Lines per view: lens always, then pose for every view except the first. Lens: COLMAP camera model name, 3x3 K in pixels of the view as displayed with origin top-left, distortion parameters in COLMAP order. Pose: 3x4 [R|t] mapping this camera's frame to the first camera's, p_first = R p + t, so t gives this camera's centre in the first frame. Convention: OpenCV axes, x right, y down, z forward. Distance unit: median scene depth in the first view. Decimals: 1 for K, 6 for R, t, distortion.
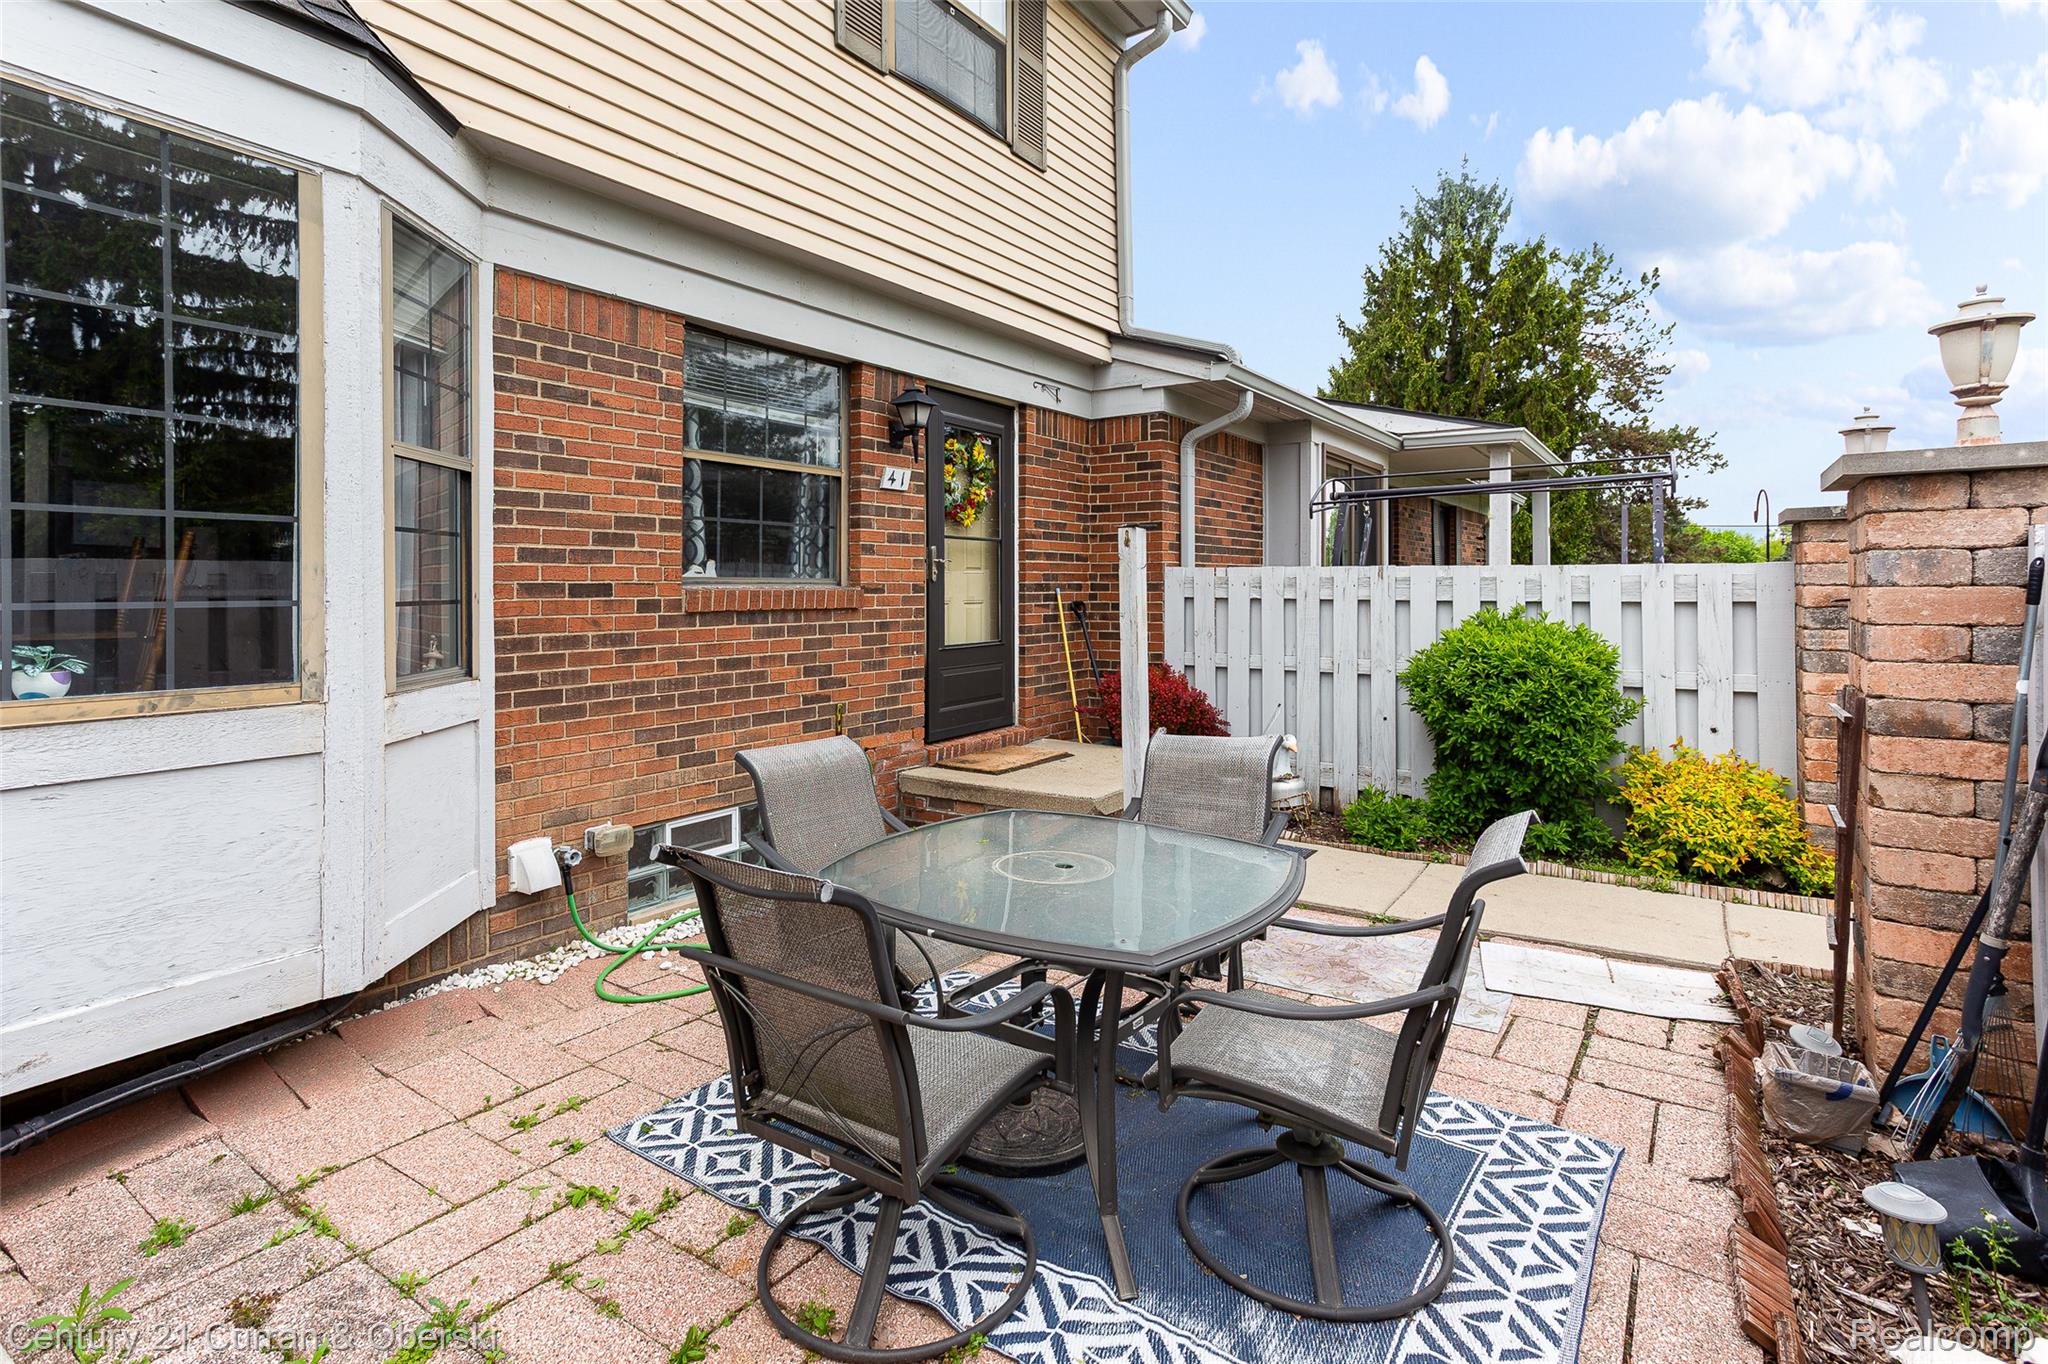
lens RADIAL K [[1017.6, 0, 1031.9], [0, 1017.6, 588.5], [0, 0, 1]] dist [-0.040480, 0.045513]
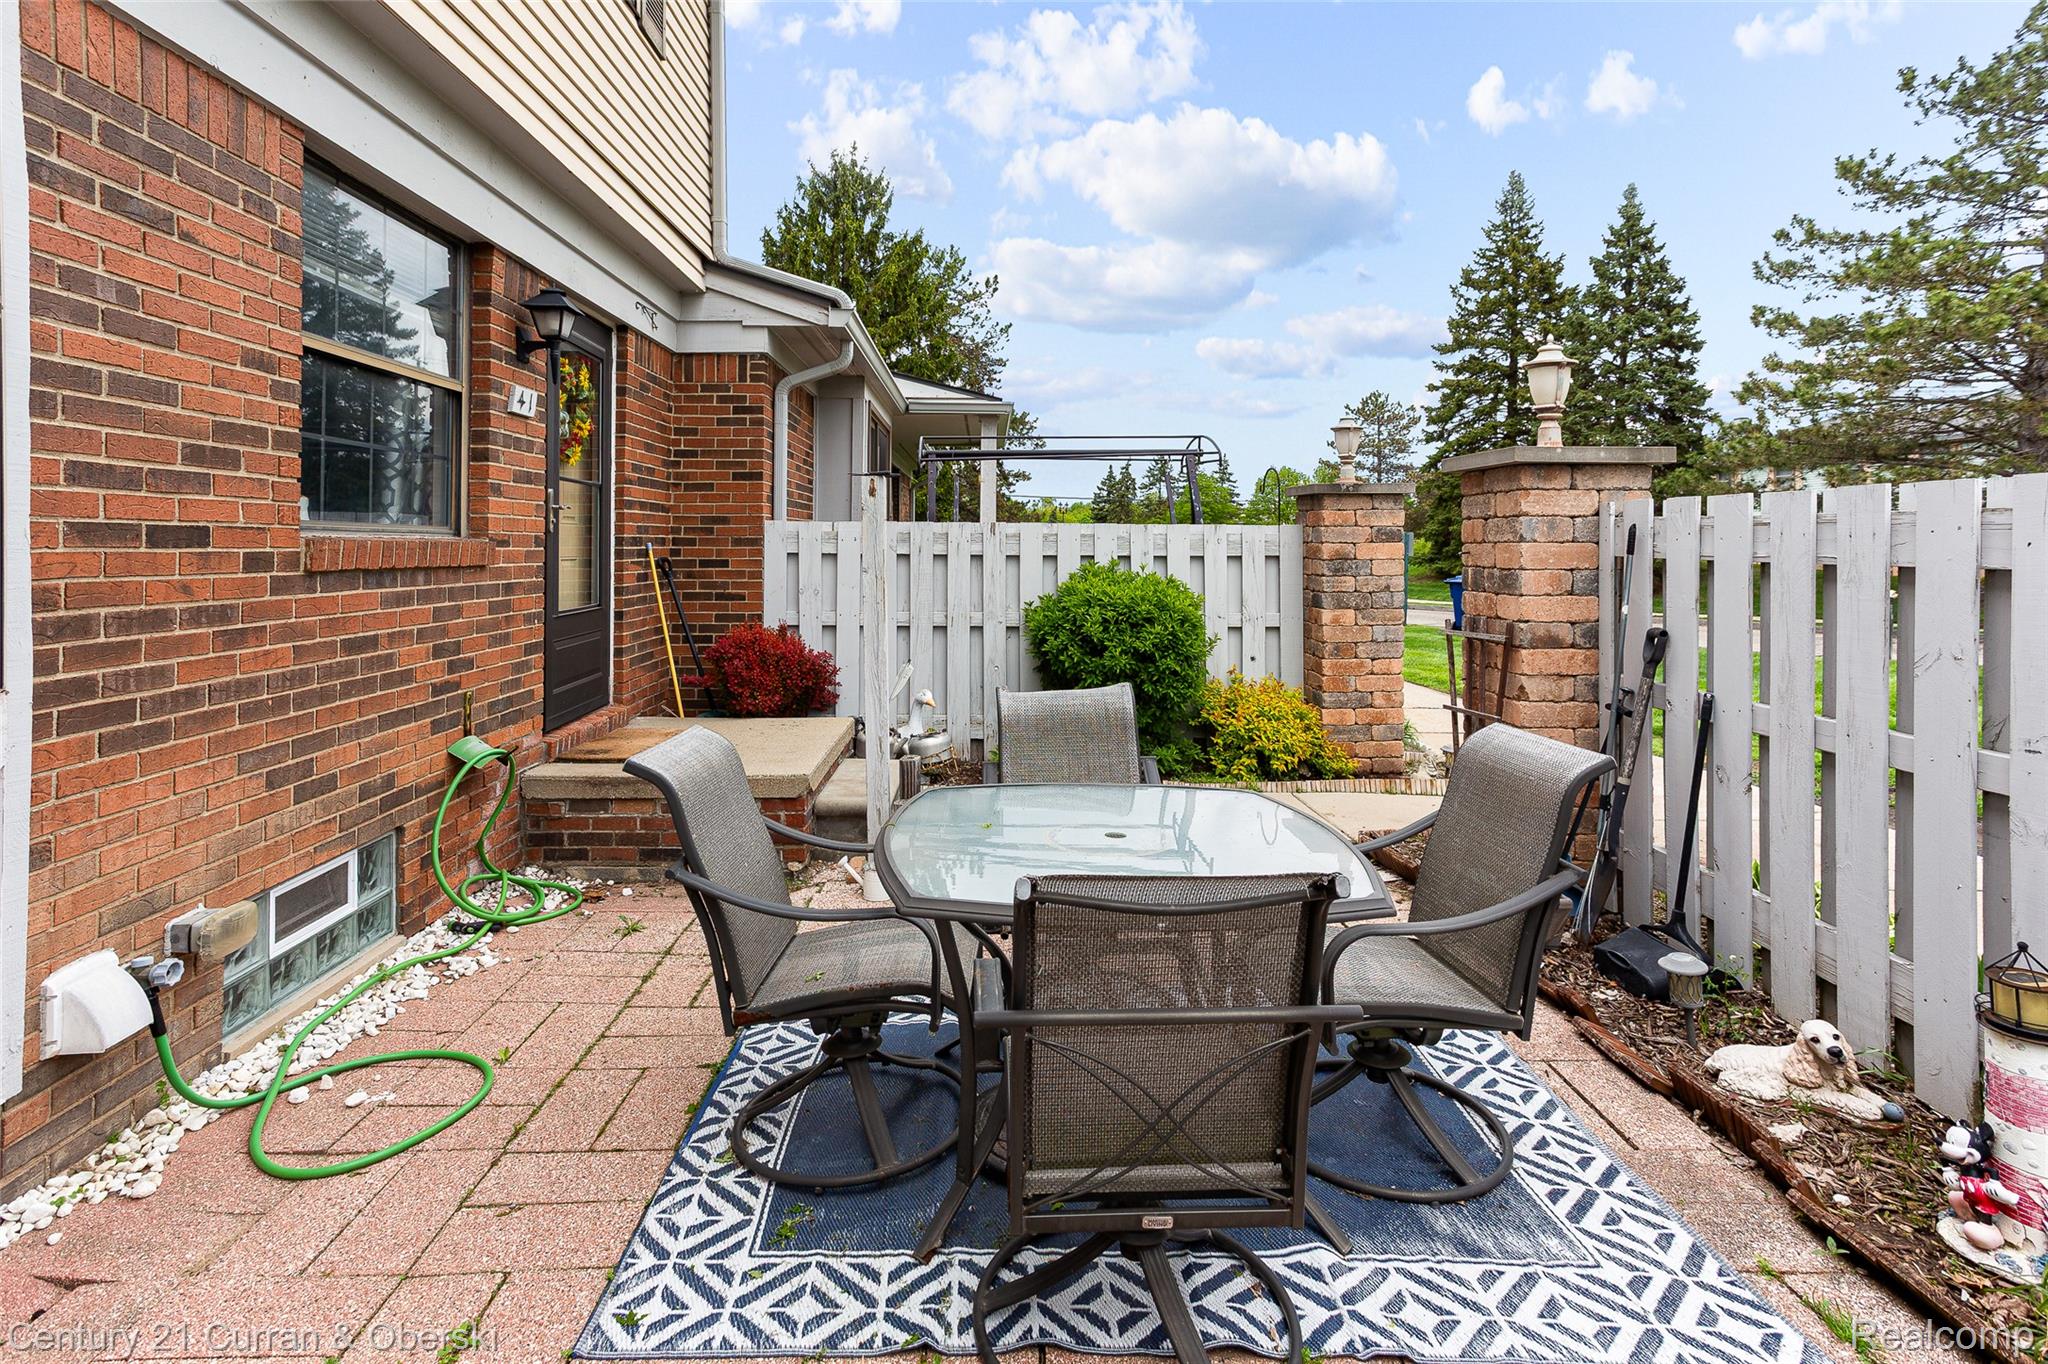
lens RADIAL K [[1014.4, 0, 1024.4], [0, 1014.4, 550.5], [0, 0, 1]] dist [-0.018497, 0.021819]
pose [[0.813674, 0.002621, 0.581316, -0.343533], [-0.003837, 0.999992, 0.000862, 0.007145], [-0.581309, -0.002932, 0.813677, 0.174467]]
